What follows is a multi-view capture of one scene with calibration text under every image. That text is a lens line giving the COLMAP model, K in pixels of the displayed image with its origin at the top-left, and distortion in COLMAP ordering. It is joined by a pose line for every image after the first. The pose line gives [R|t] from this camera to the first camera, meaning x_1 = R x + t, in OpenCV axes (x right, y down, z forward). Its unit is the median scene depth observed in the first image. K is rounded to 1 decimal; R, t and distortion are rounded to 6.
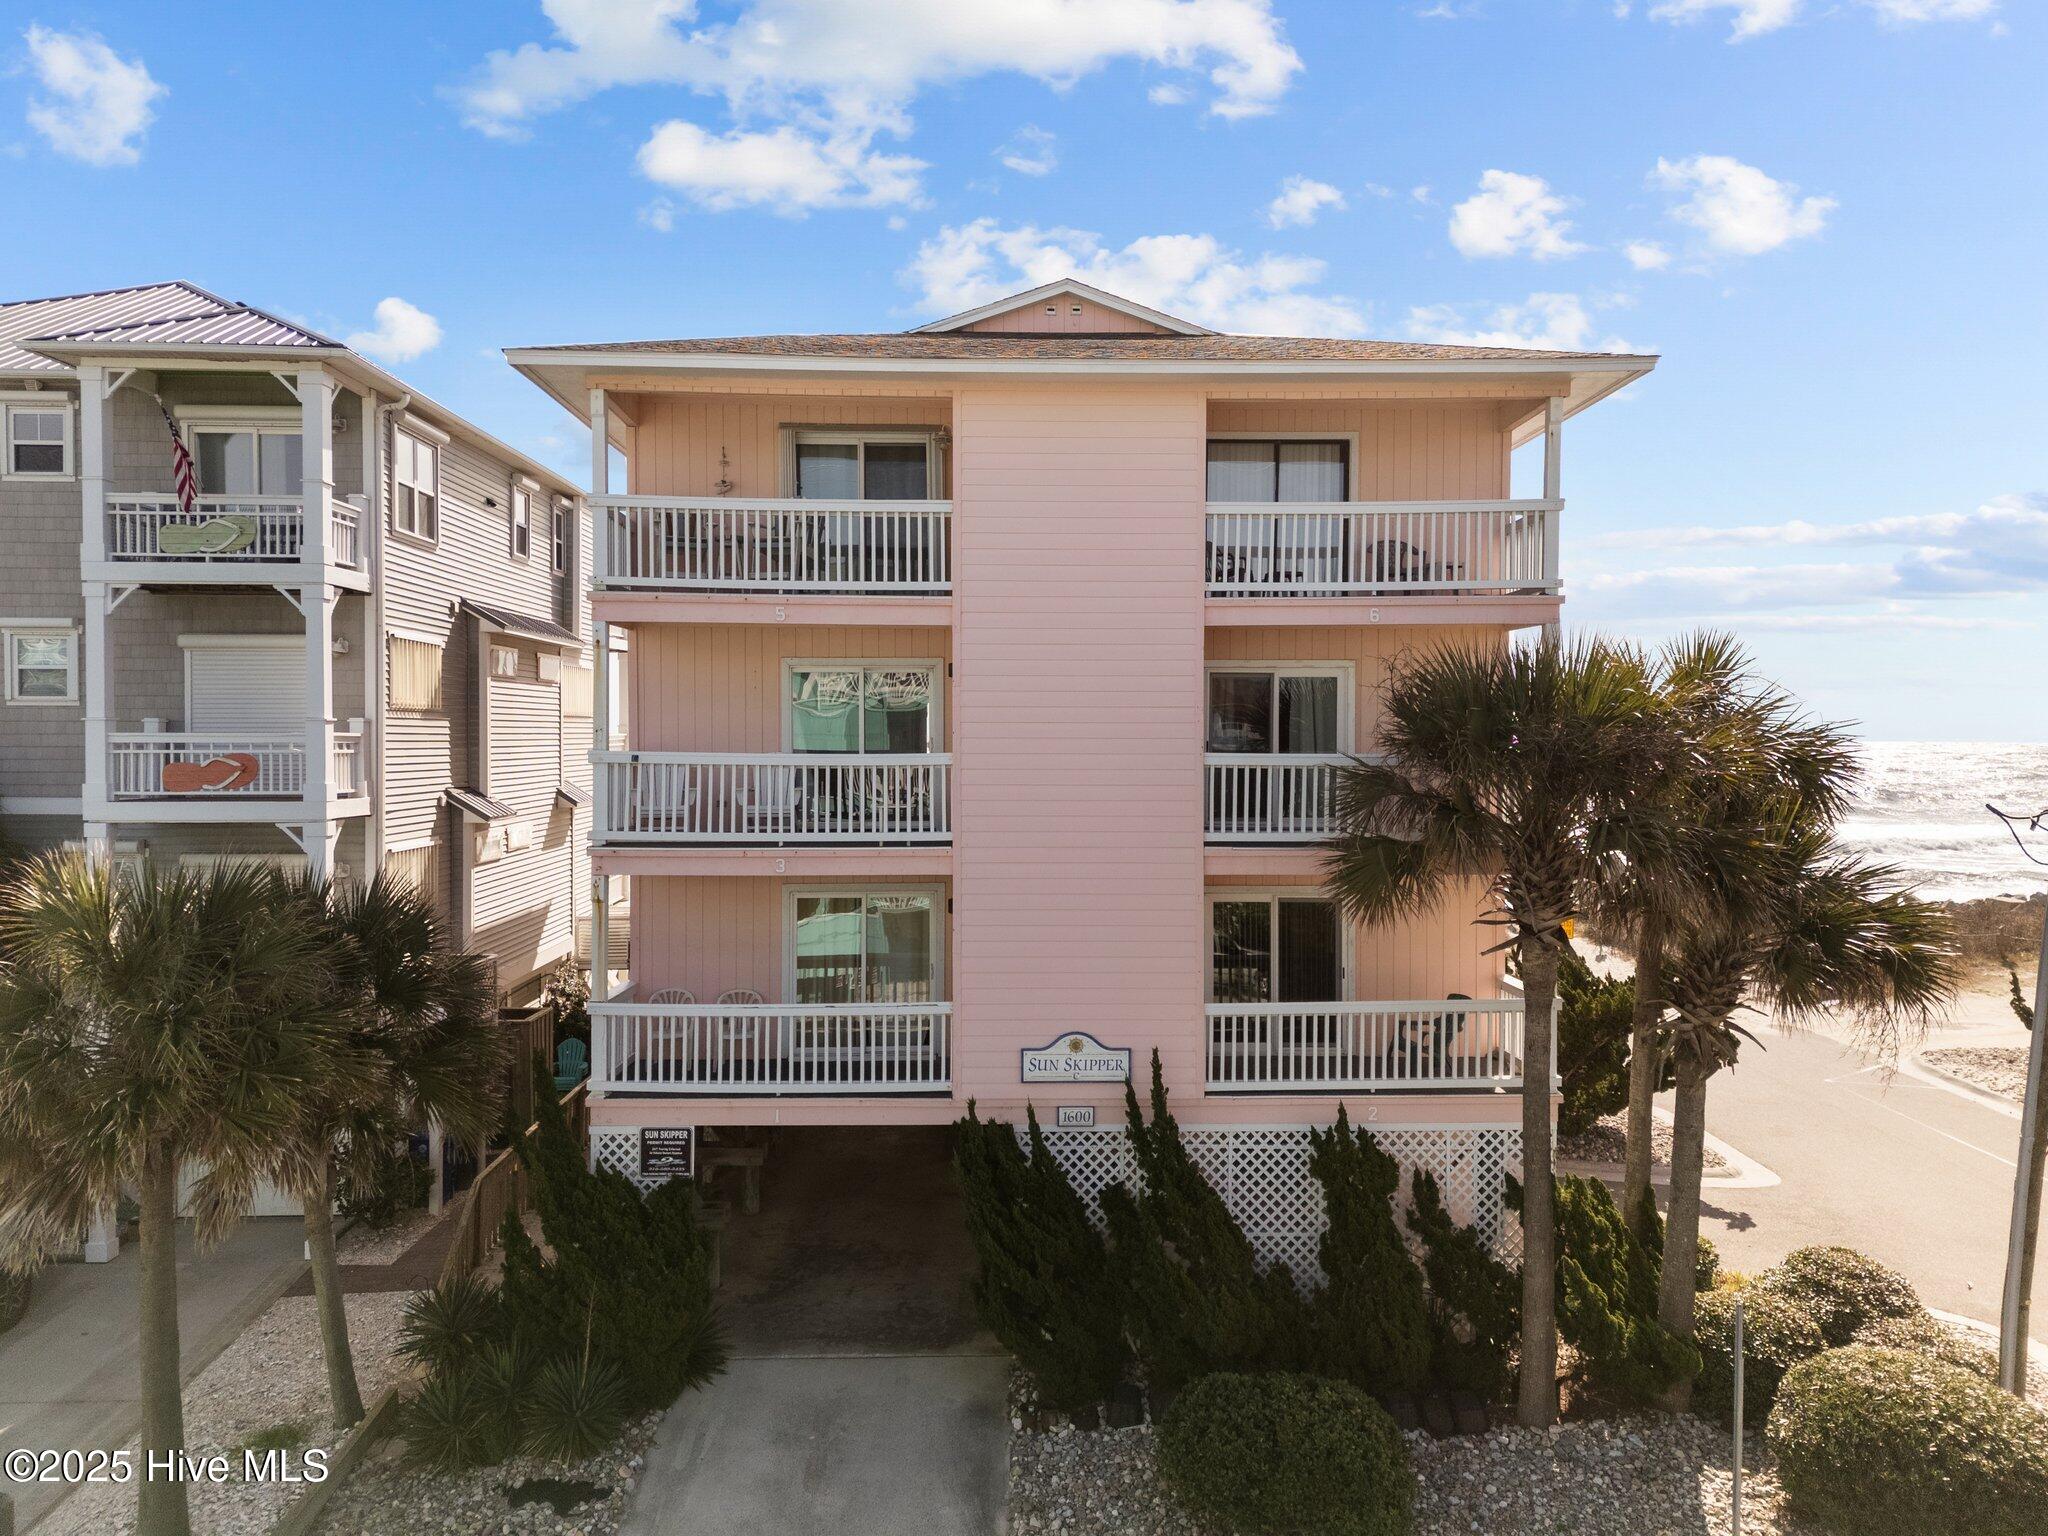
lens RADIAL K [[1533.4, 0, 1024.0], [0, 1533.4, 768.0], [0, 0, 1]] dist [0.005241, 0.056665]
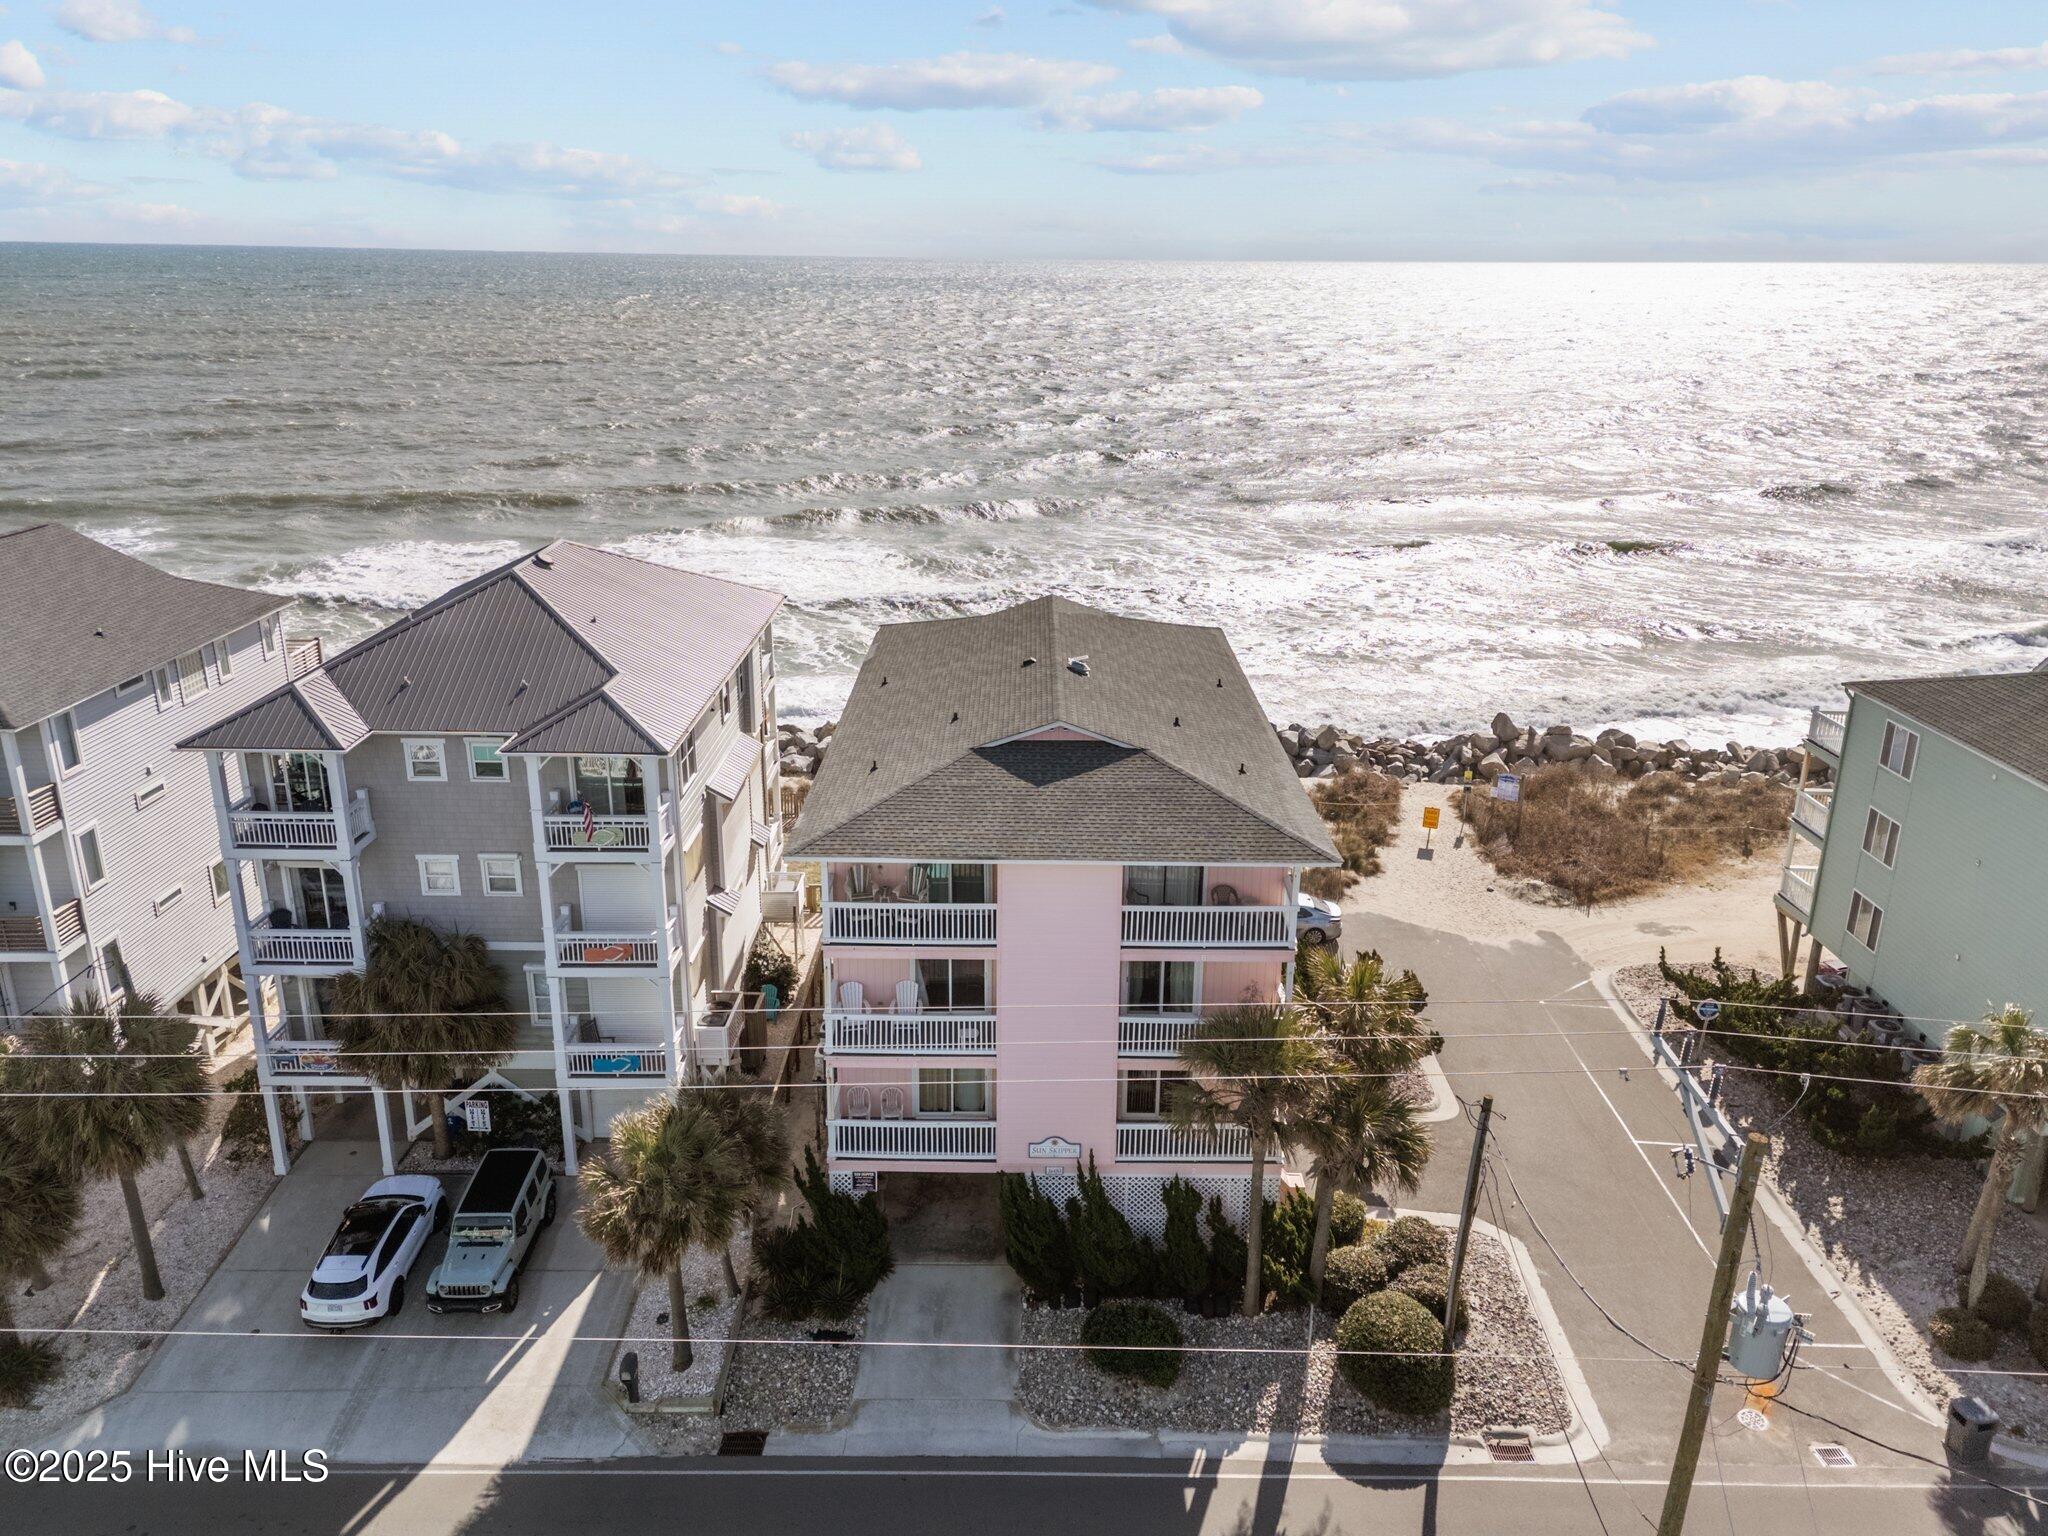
lens RADIAL K [[1533.4, 0, 1024.0], [0, 1533.4, 768.0], [0, 0, 1]] dist [0.005241, 0.056665]
pose [[0.999466, 0.015777, -0.028631, 0.044179], [-0.006178, 0.951206, 0.308495, -0.972861], [0.032101, -0.308153, 0.950795, -0.867832]]
